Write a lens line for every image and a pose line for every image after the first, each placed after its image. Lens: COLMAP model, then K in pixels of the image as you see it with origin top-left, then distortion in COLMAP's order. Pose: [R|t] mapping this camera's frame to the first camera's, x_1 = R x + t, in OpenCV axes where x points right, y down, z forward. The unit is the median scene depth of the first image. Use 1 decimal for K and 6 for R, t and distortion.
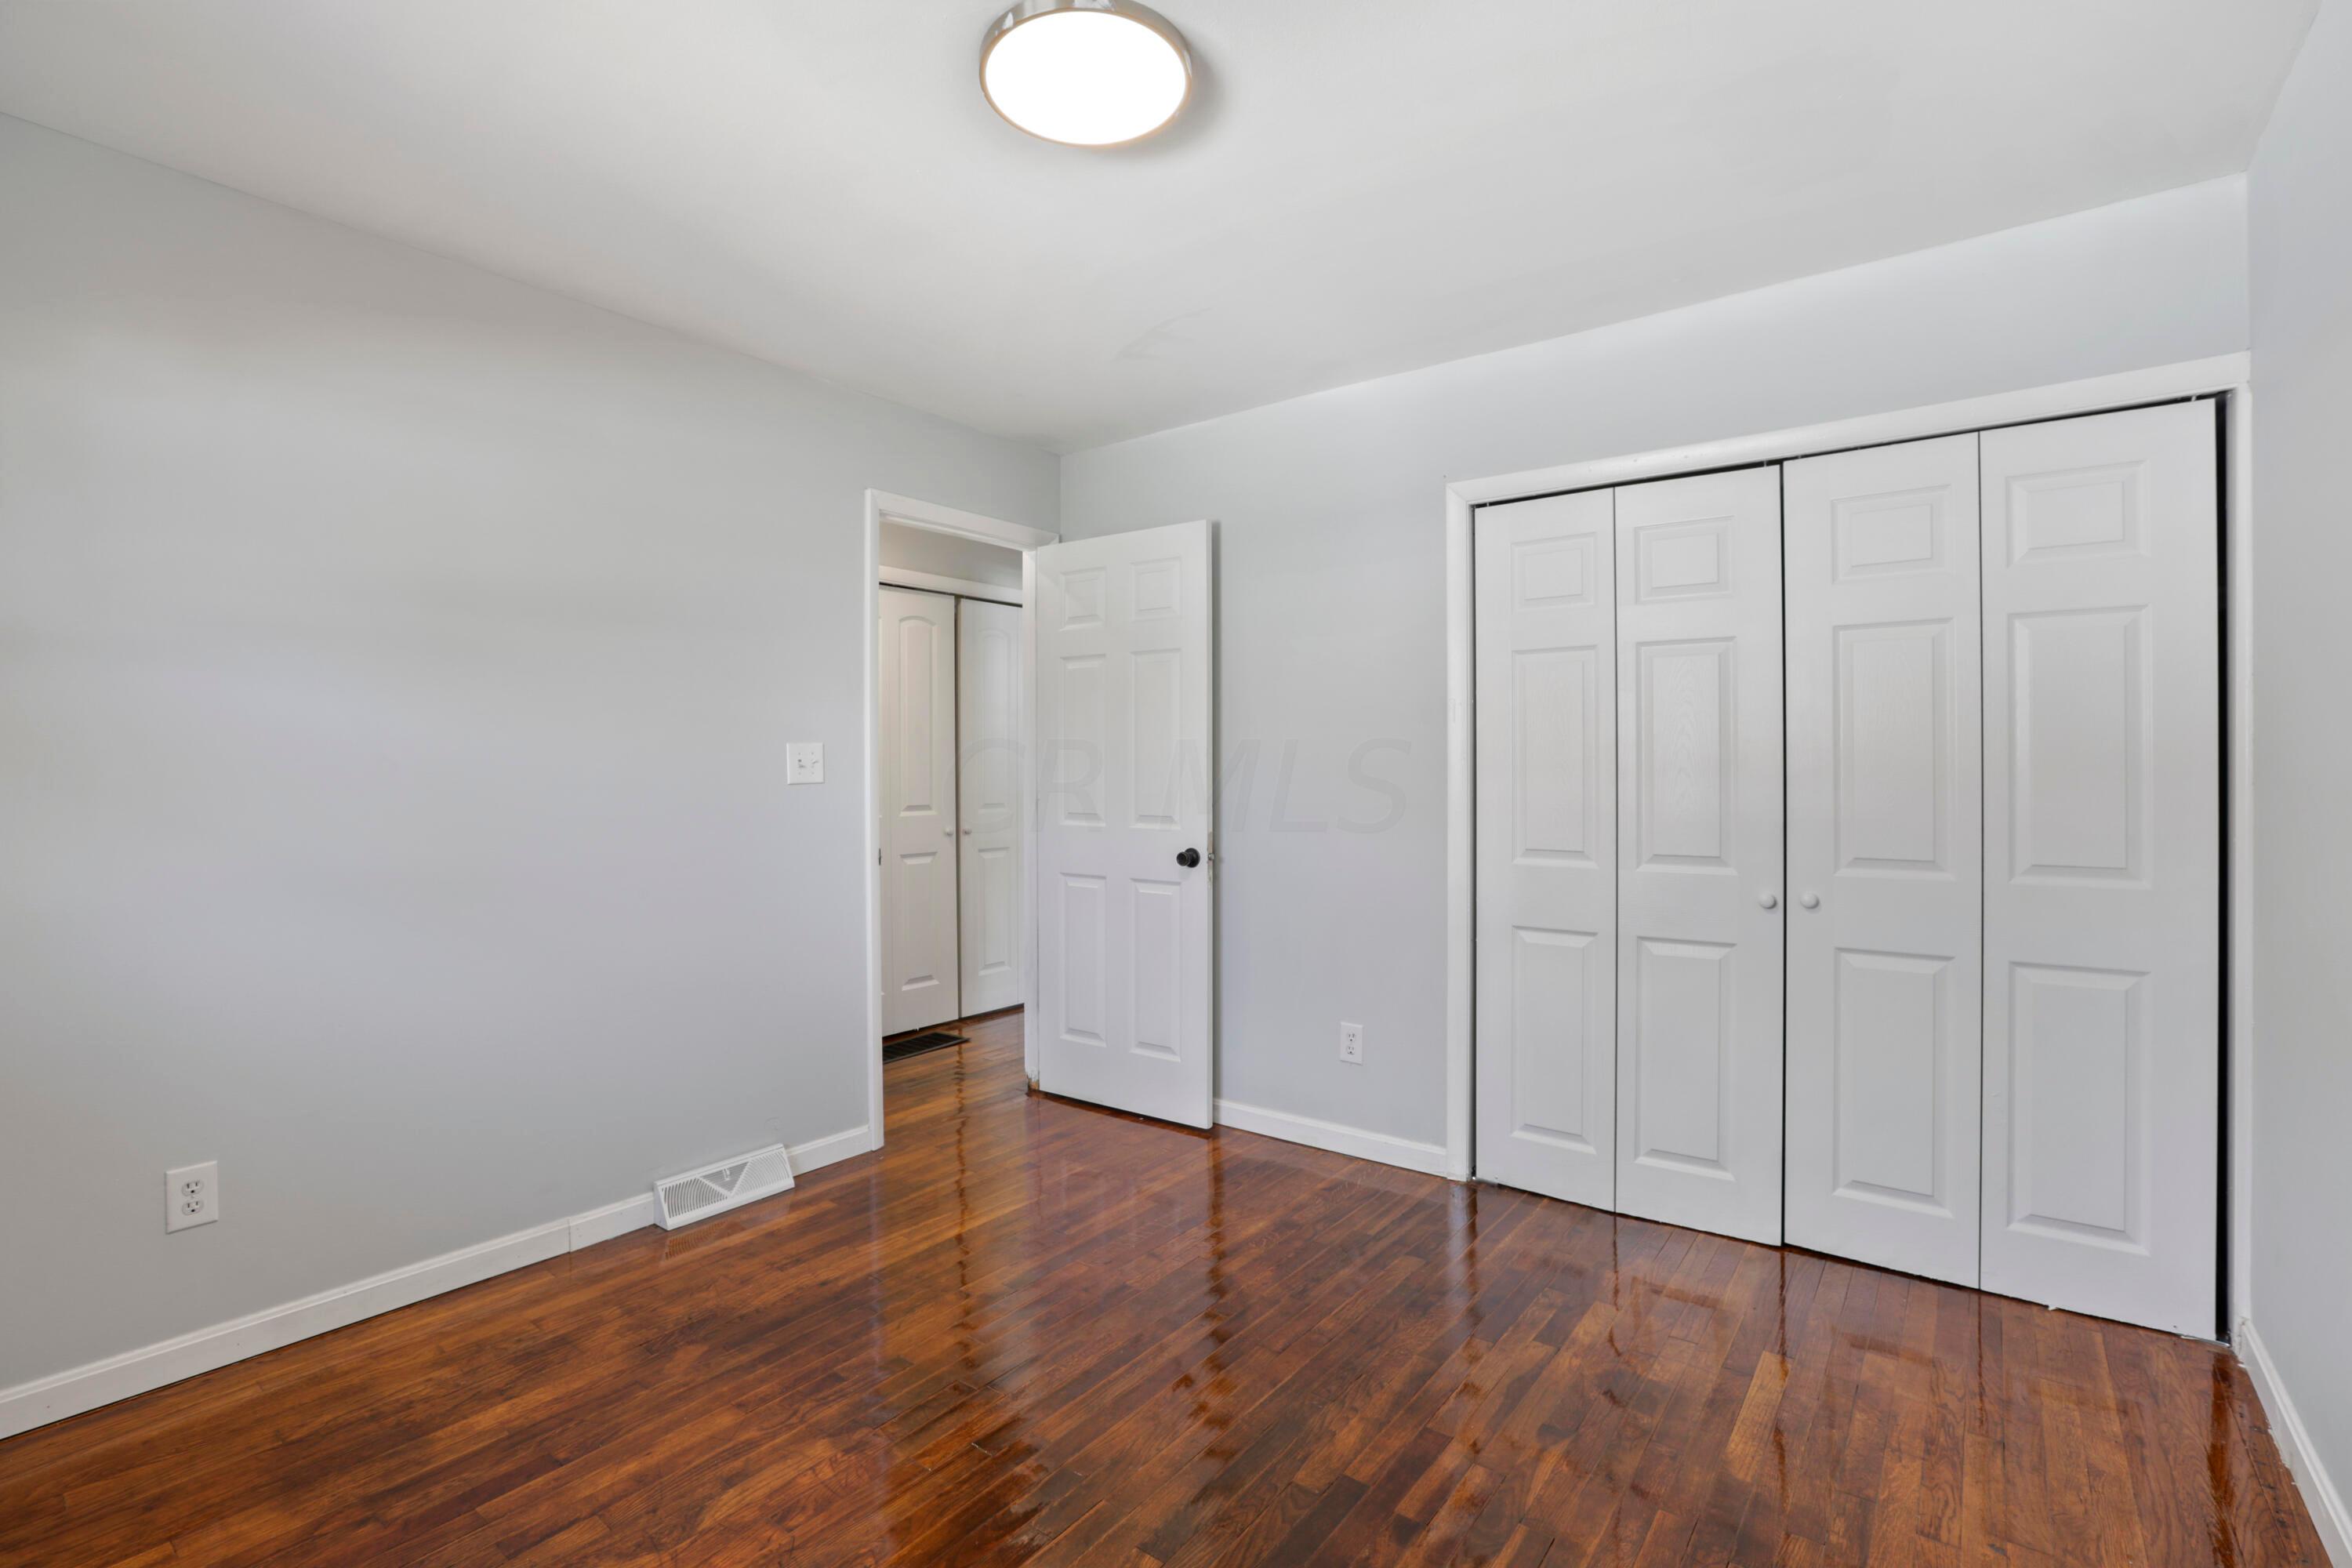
lens RADIAL K [[1077.5, 0, 1174.5], [0, 1077.5, 759.1], [0, 0, 1]] dist [-0.064735, 0.017886]
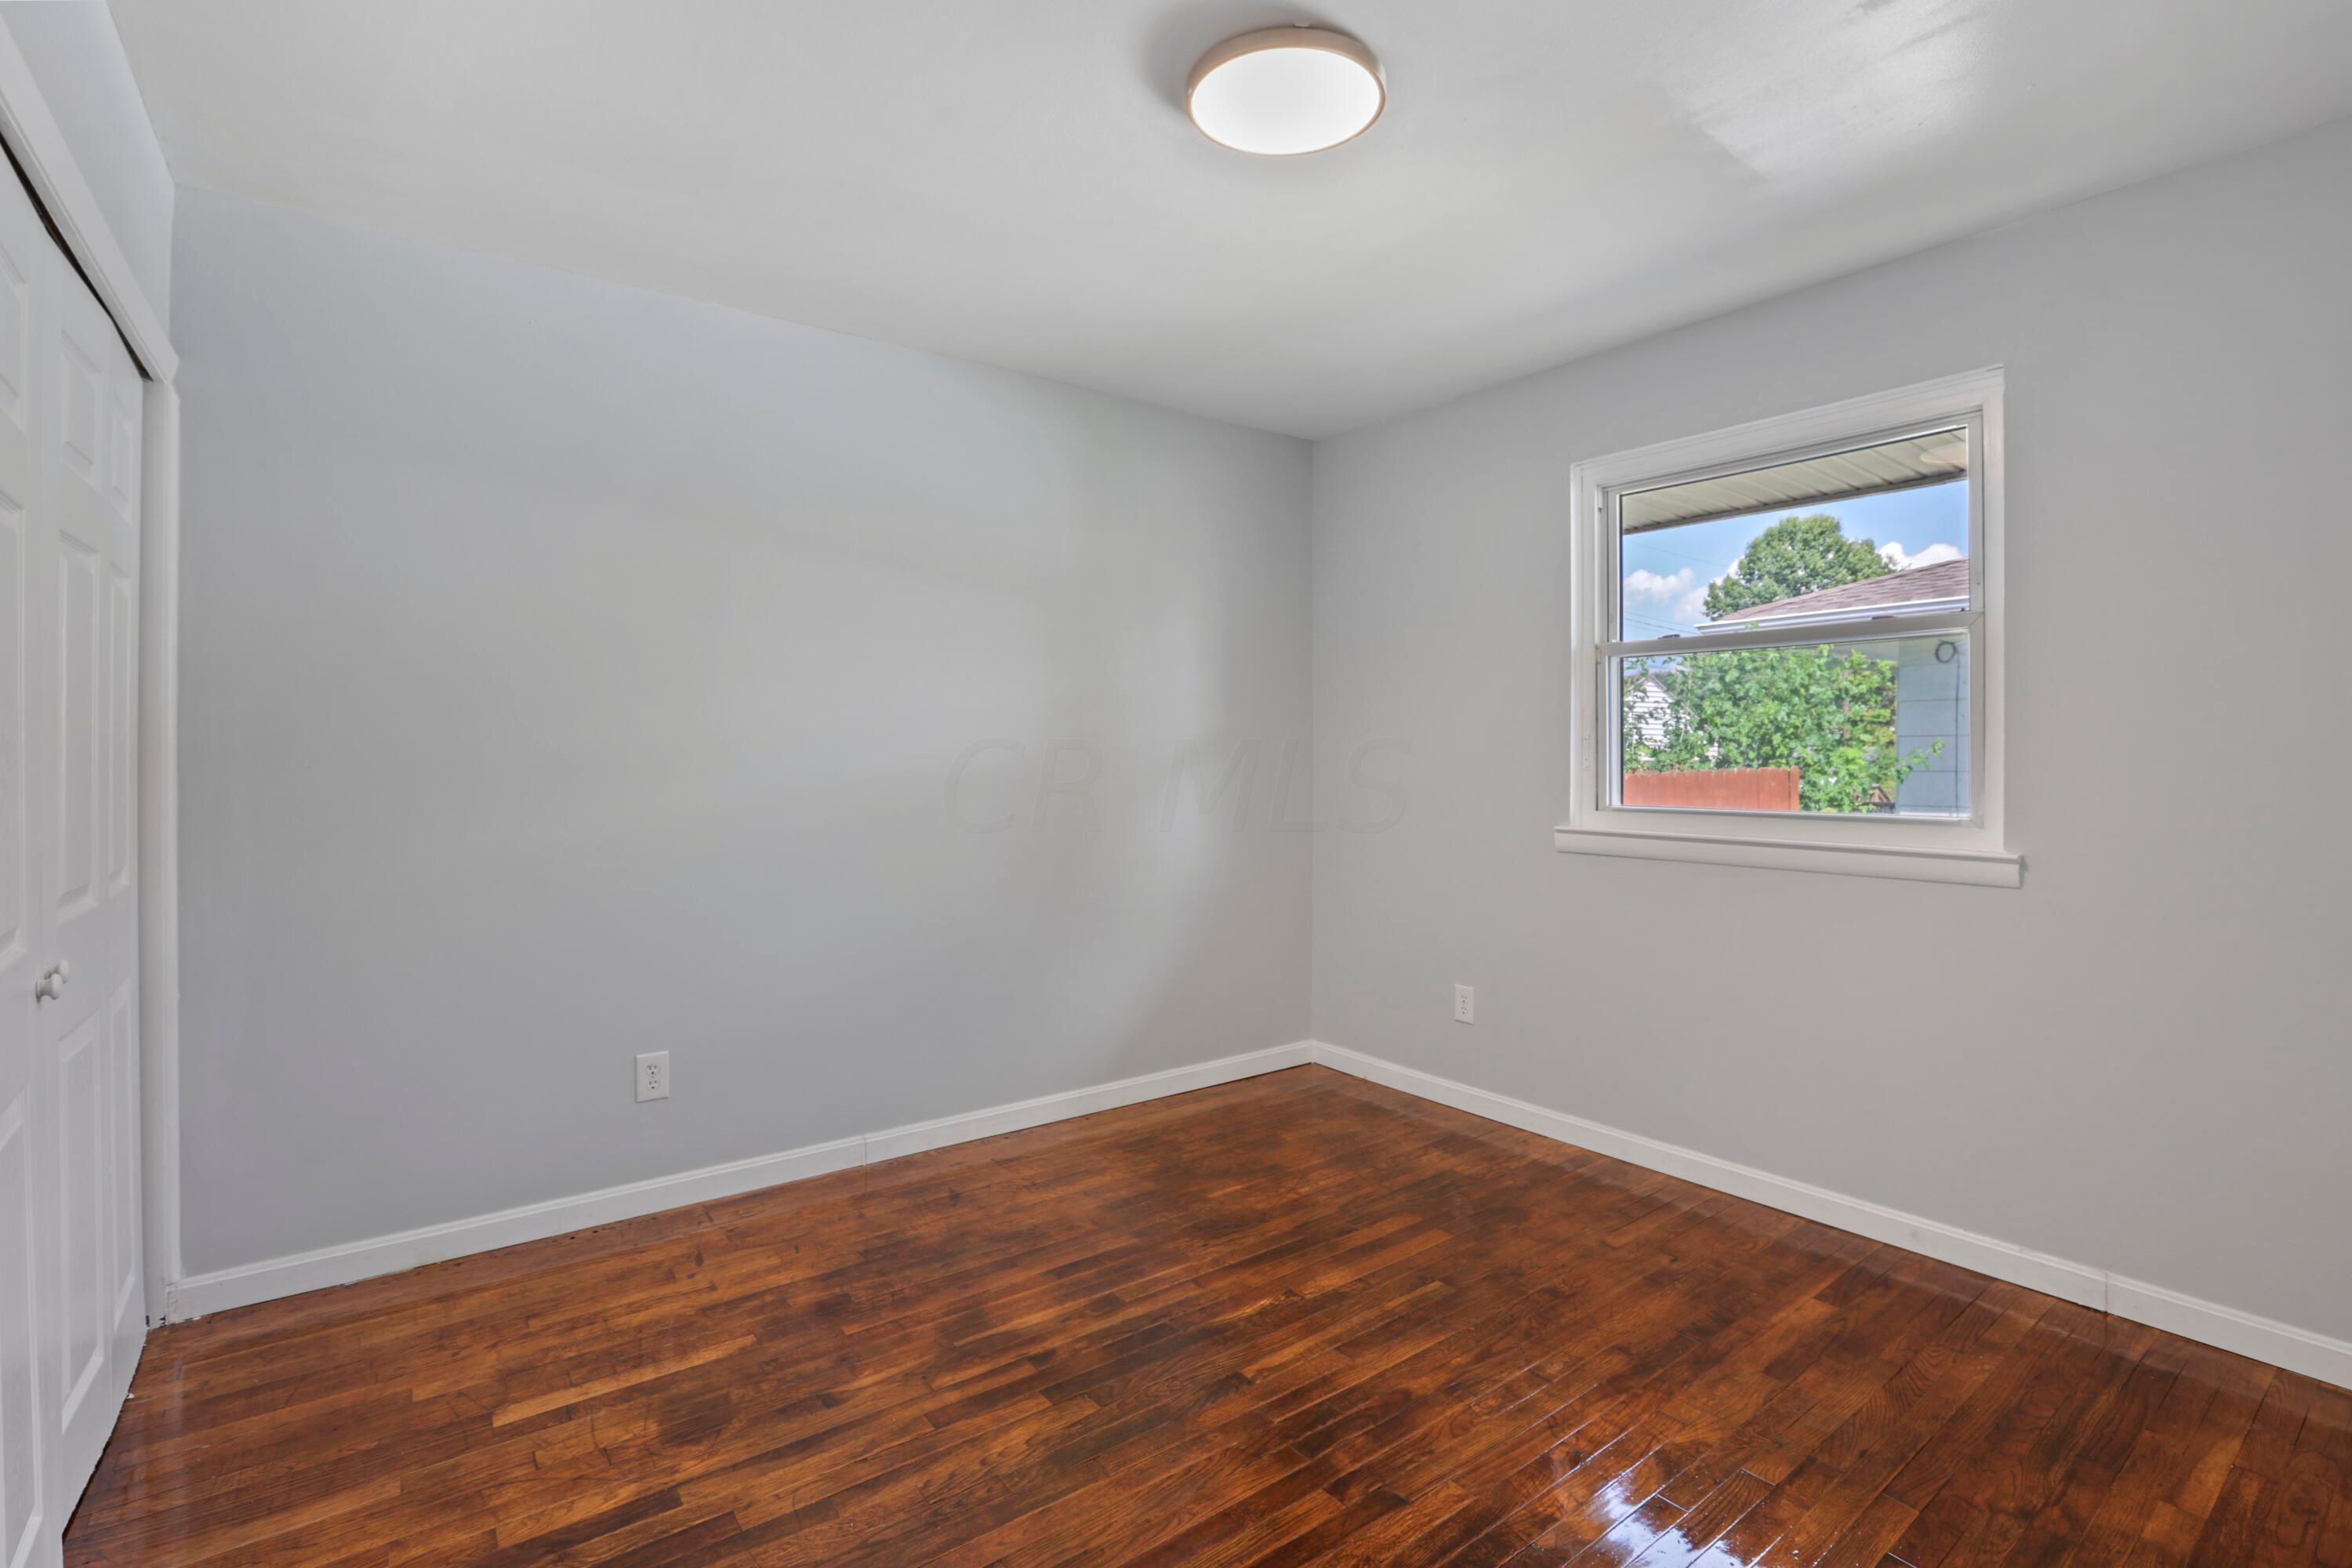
lens RADIAL K [[1077.5, 0, 1174.5], [0, 1077.5, 759.1], [0, 0, 1]] dist [-0.064735, 0.017886]
pose [[-0.963914, 0.002092, 0.266205, -0.245252], [0.001674, 0.999997, -0.001797, 0.018781], [-0.266208, -0.001286, -0.963915, 1.970338]]
